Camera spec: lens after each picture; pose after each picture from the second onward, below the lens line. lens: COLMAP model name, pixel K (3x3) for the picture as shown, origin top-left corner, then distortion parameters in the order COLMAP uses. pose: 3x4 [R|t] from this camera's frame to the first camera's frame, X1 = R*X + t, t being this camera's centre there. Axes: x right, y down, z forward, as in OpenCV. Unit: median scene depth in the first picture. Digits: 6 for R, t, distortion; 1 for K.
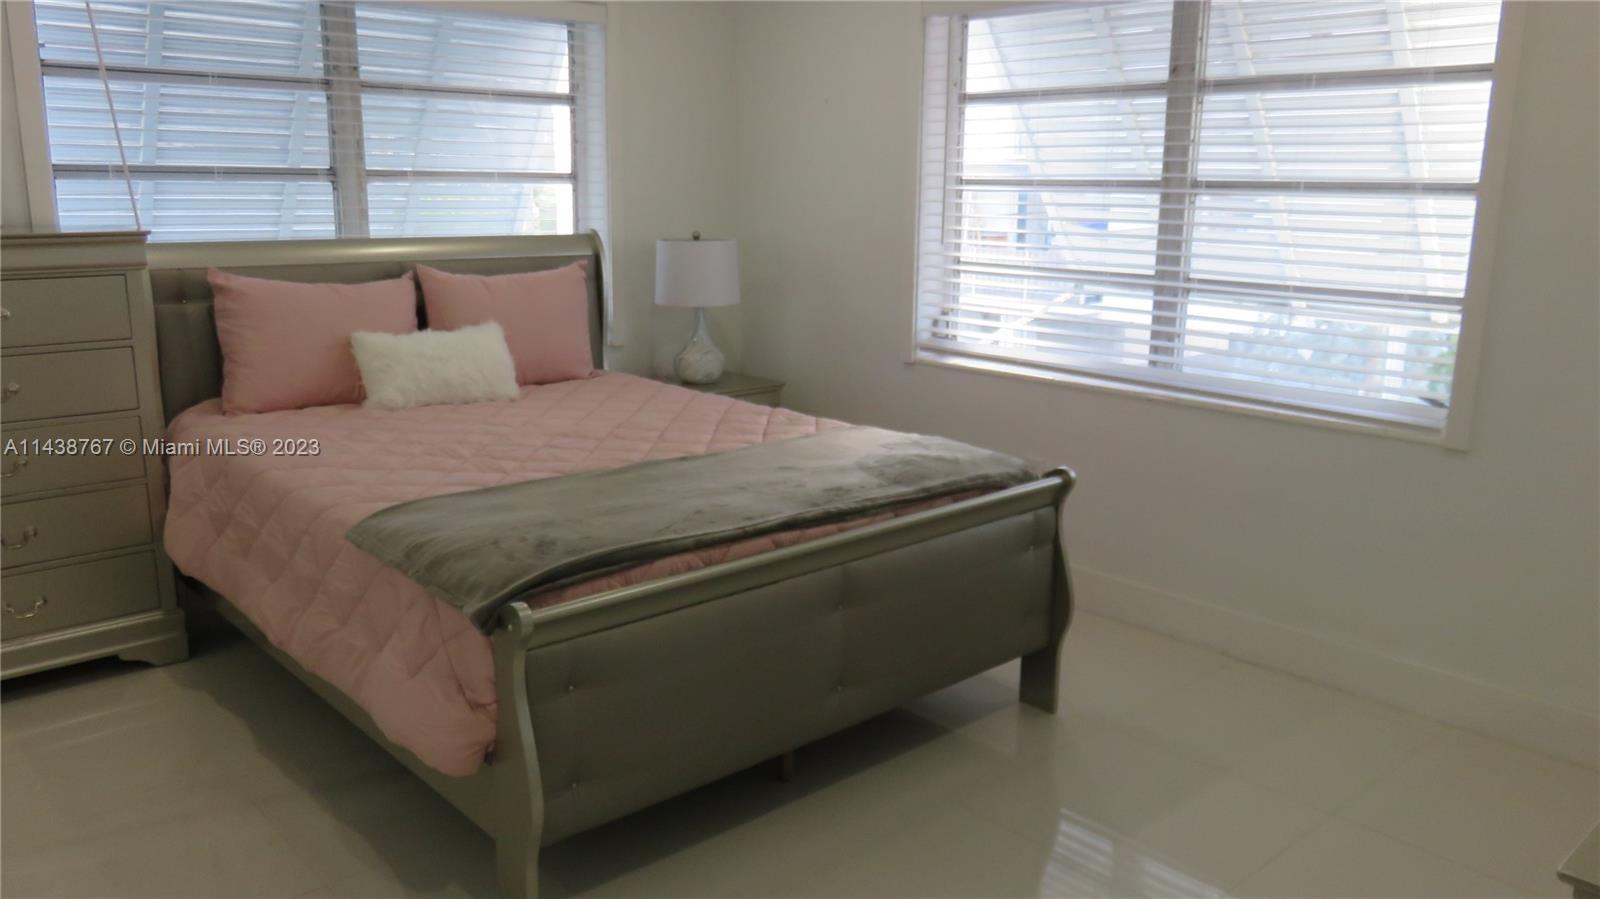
lens RADIAL K [[1204.3, 0, 797.5], [0, 1204.3, 446.2], [0, 0, 1]] dist [-0.007511, -0.002921]
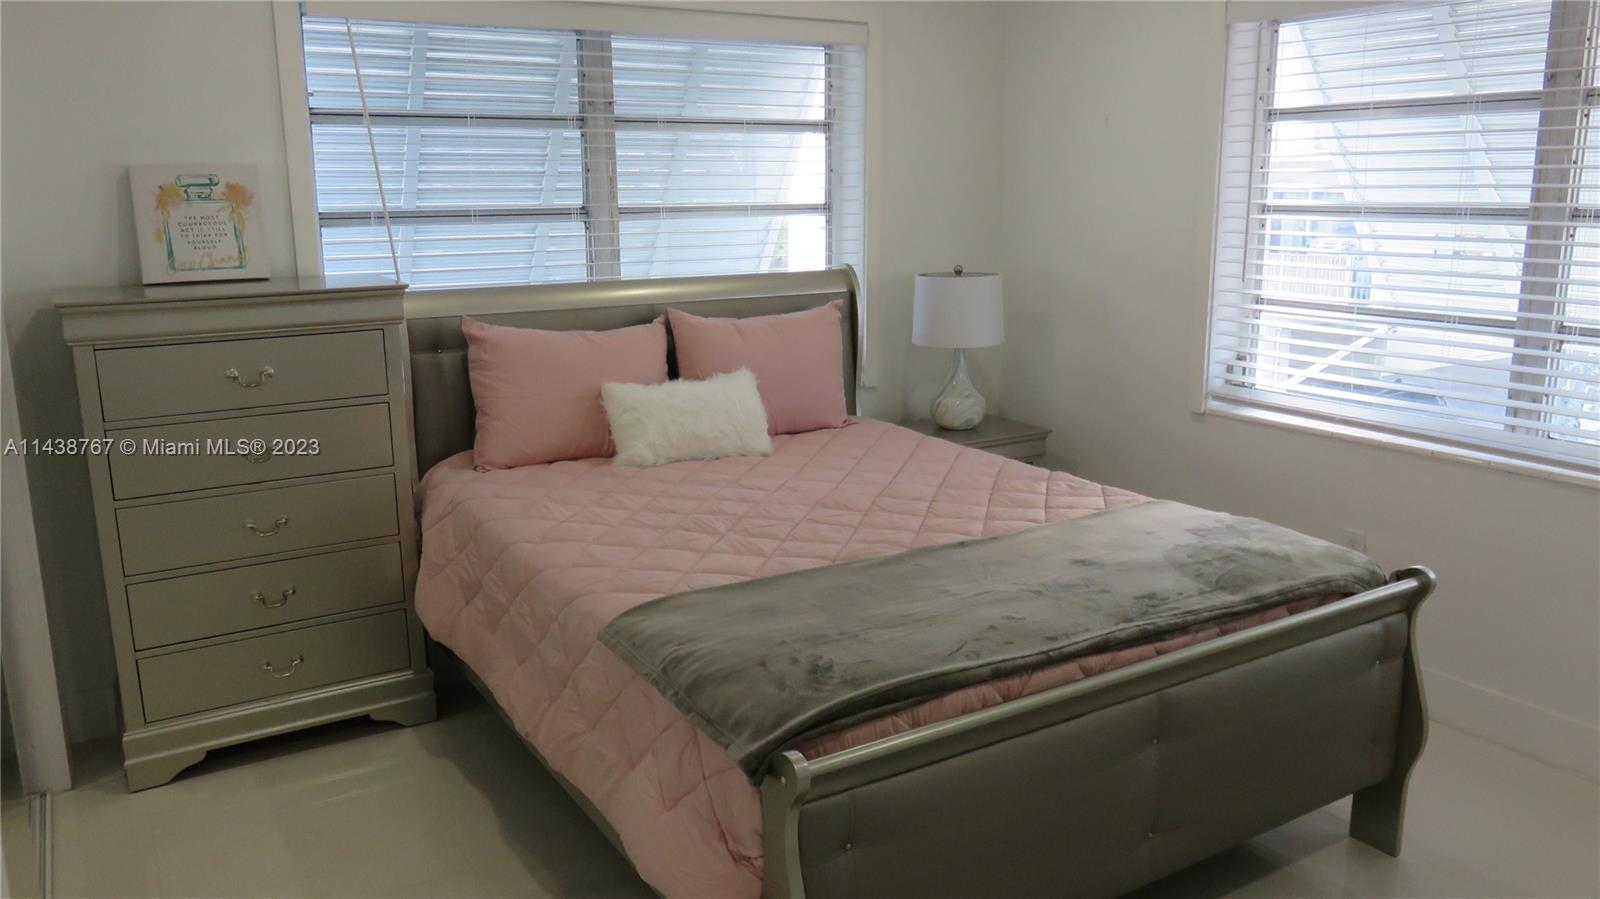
lens RADIAL K [[1204.3, 0, 800.2], [0, 1204.3, 454.4], [0, 0, 1]] dist [-0.007511, -0.002921]
pose [[0.983118, 0.020601, -0.181812, -0.041724], [-0.020103, 0.999787, 0.004584, -0.045980], [0.181867, -0.000851, 0.983323, 0.089337]]
